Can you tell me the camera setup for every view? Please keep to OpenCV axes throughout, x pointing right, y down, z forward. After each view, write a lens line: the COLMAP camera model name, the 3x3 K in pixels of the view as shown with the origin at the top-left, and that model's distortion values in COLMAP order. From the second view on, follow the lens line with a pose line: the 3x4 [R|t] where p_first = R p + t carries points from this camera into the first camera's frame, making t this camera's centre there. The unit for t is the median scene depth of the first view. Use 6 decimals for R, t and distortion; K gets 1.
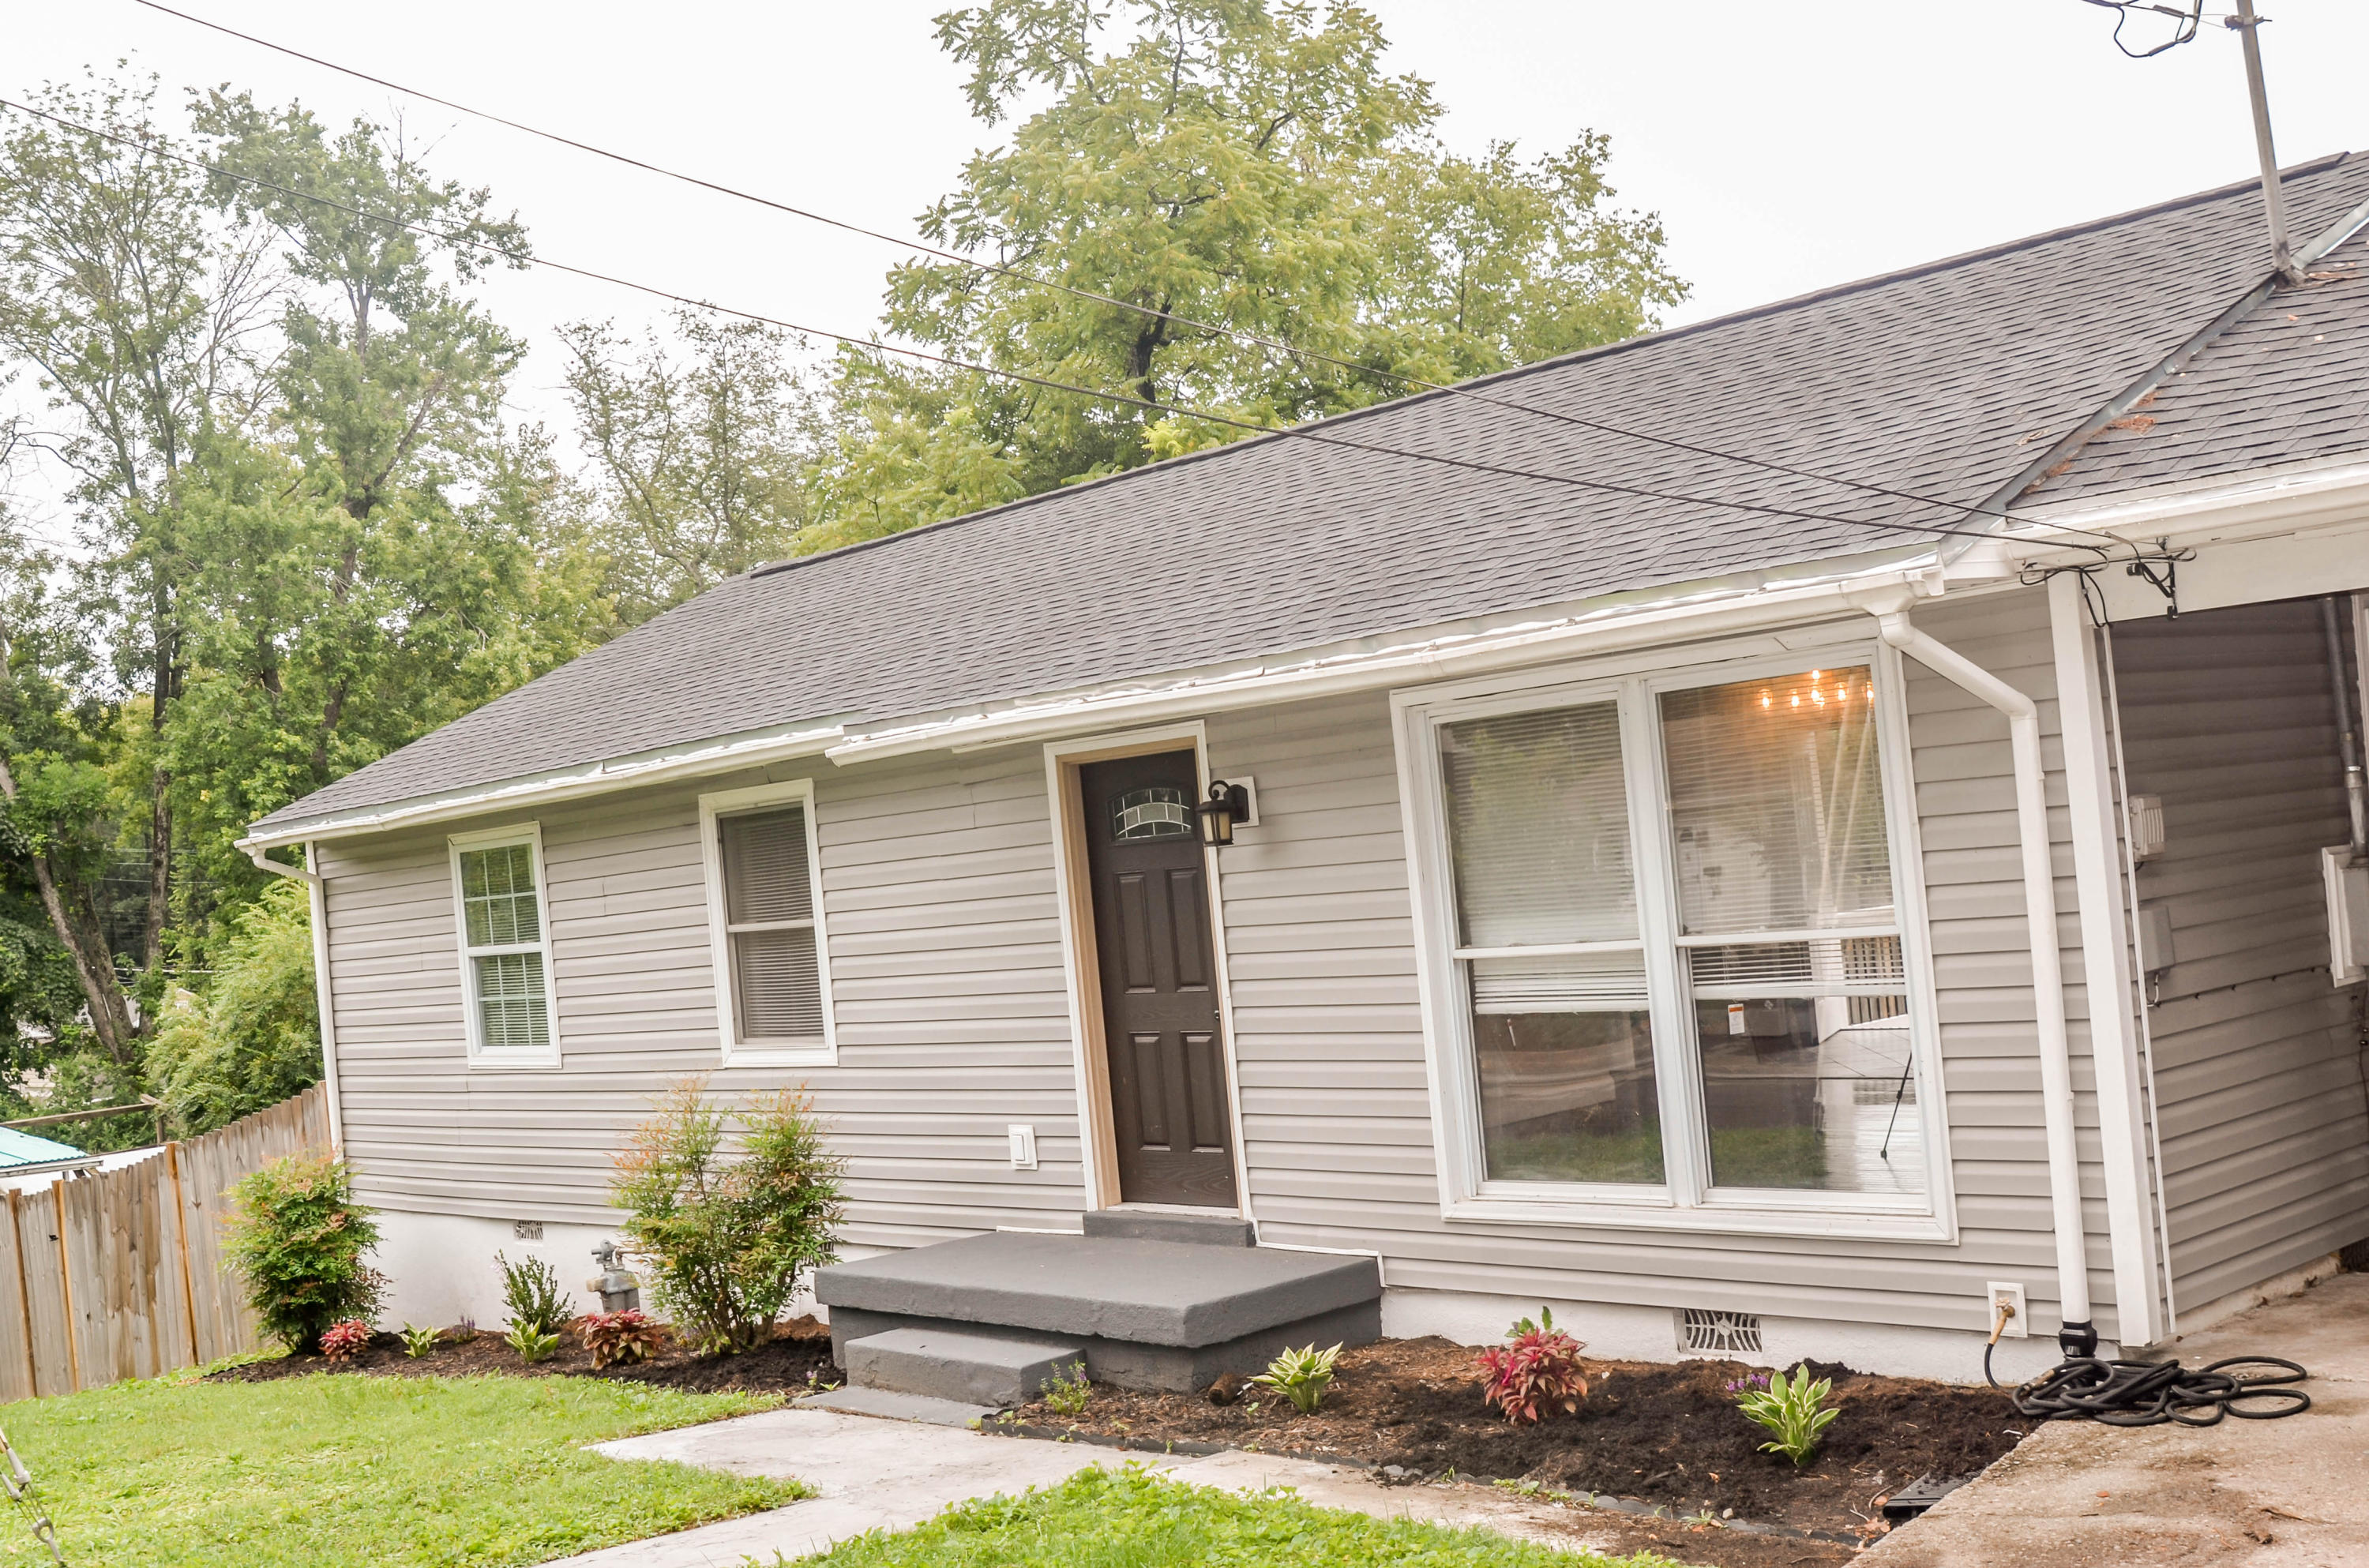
lens RADIAL K [[2639.0, 0, 1188.0], [0, 2639.0, 781.4], [0, 0, 1]] dist [-0.073784, 0.000000]
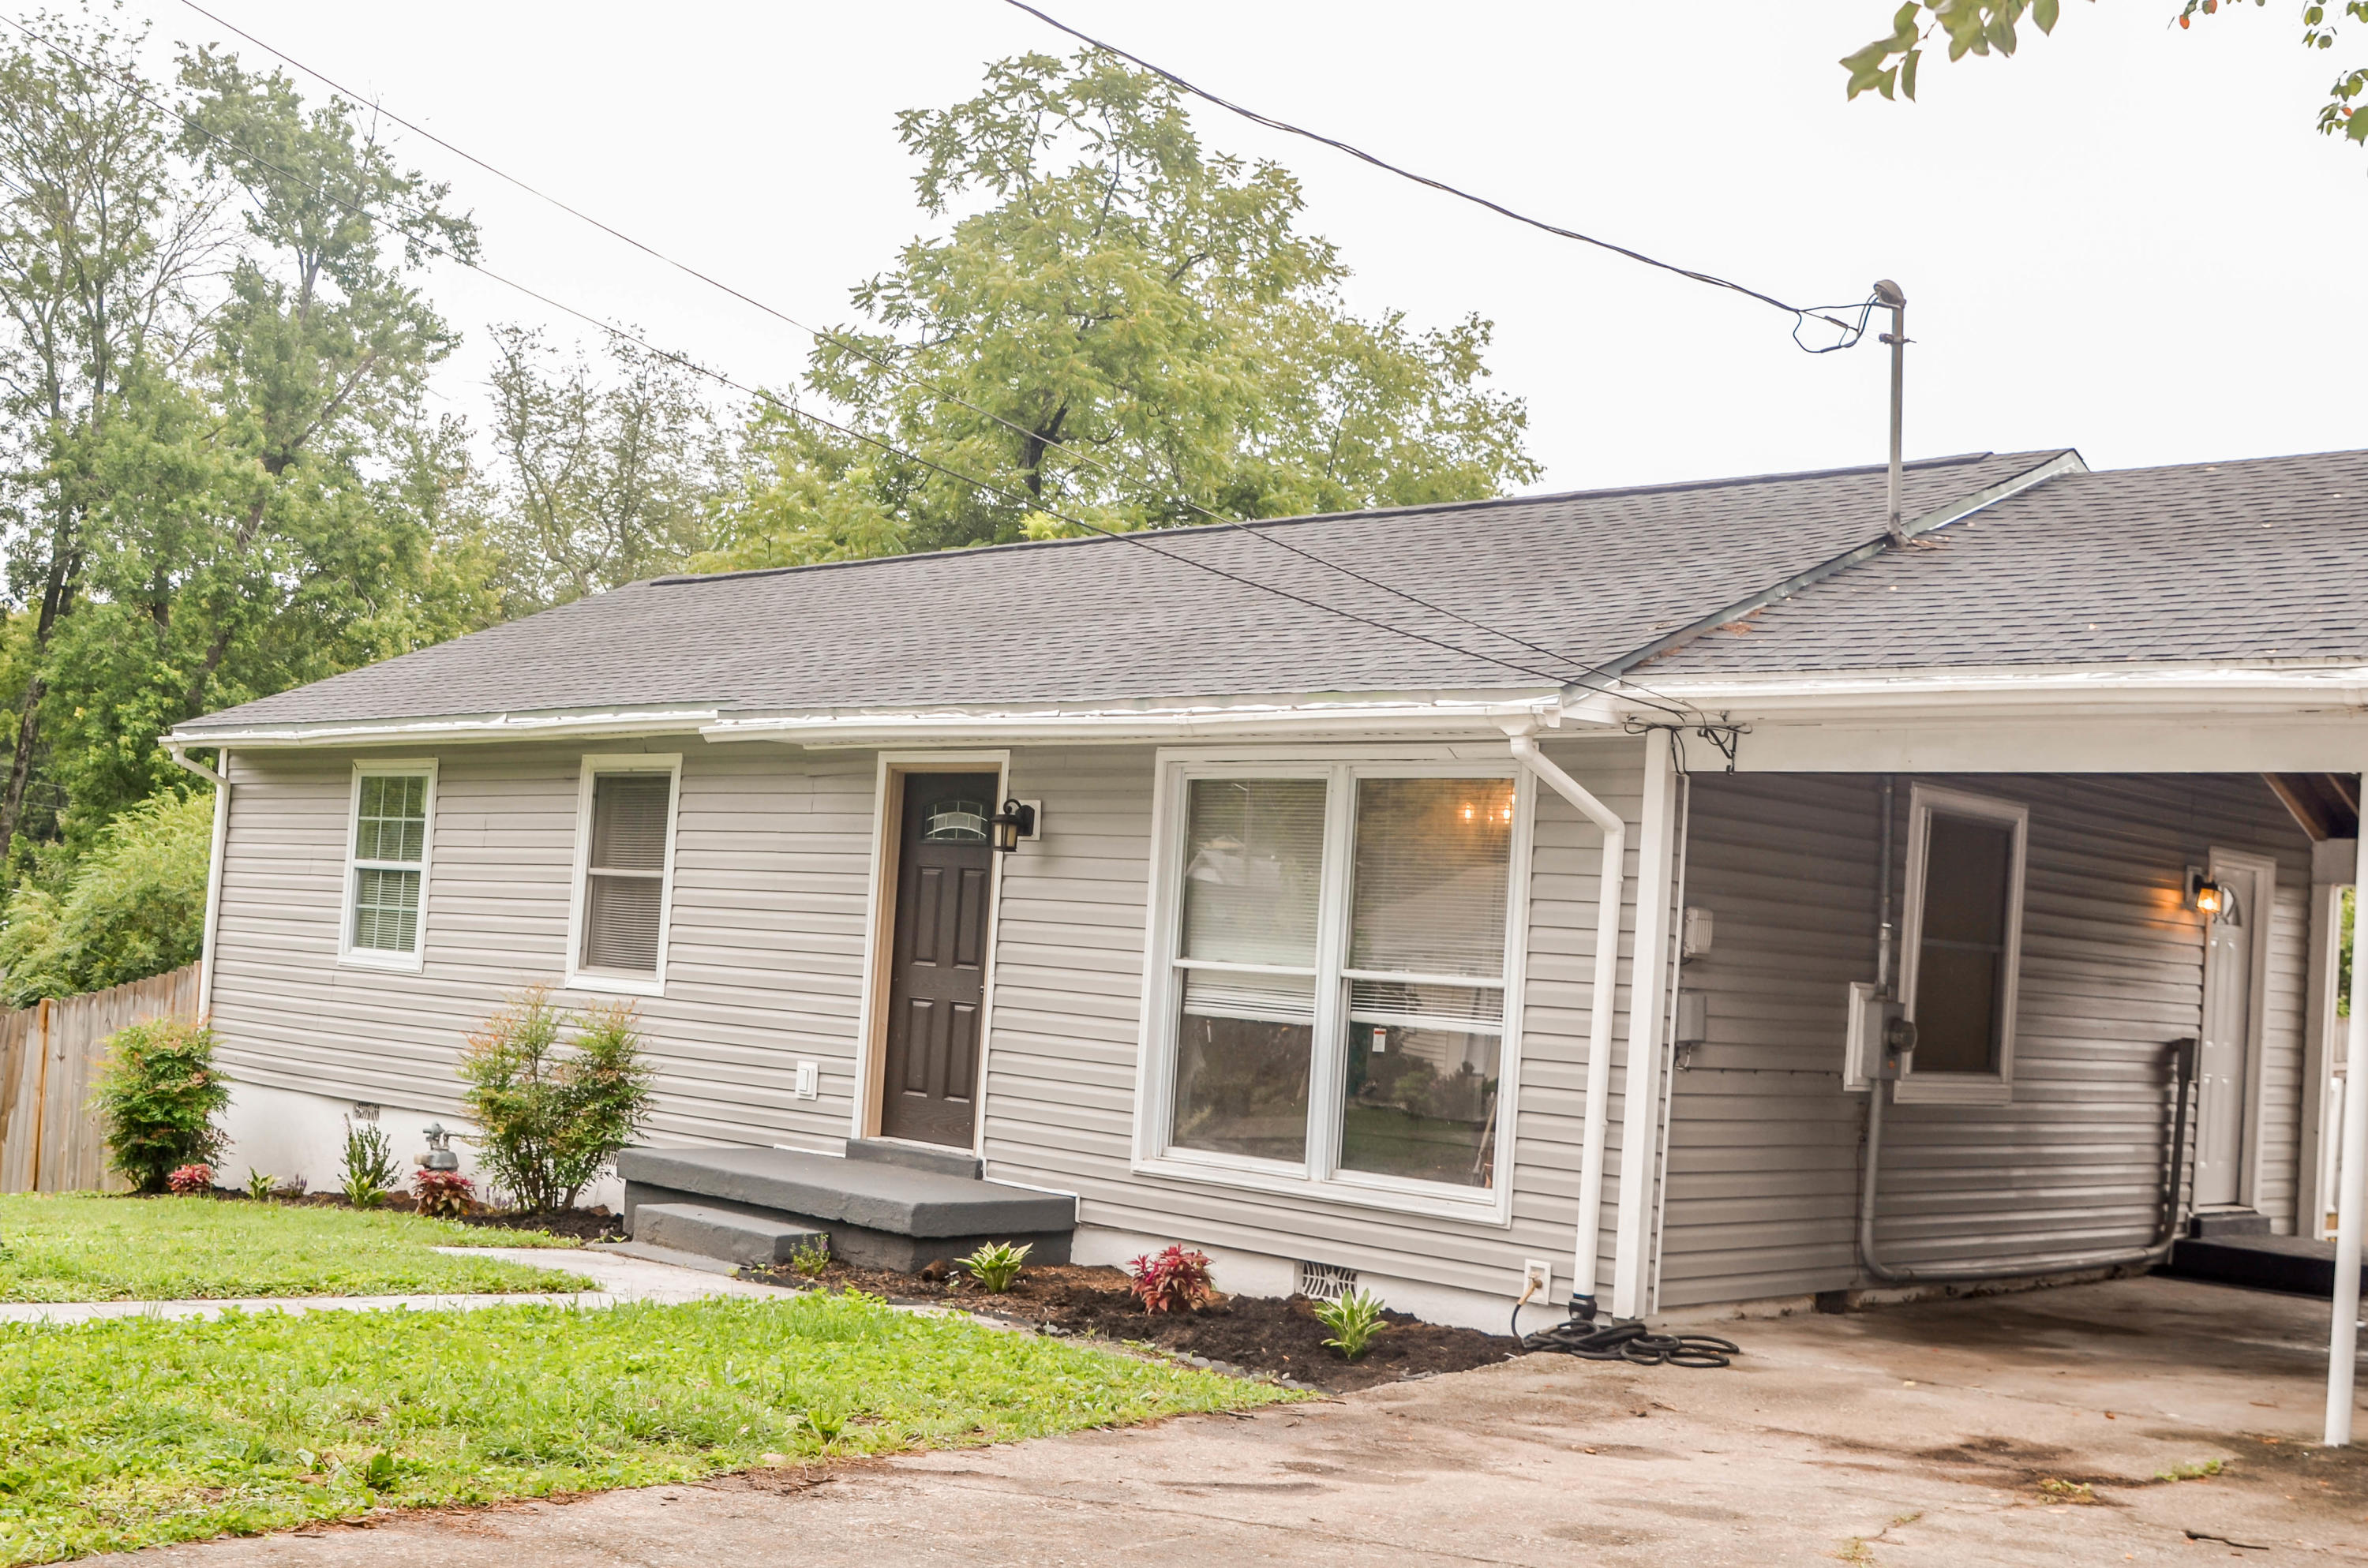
lens RADIAL K [[2637.7, 0, 1159.2], [0, 2637.7, 798.7], [0, 0, 1]] dist [-0.073784, 0.000000]
pose [[0.985653, 0.162873, 0.044278, 0.018026], [-0.161366, 0.986247, -0.035737, 0.024223], [-0.049489, 0.028079, 0.998380, -0.176854]]
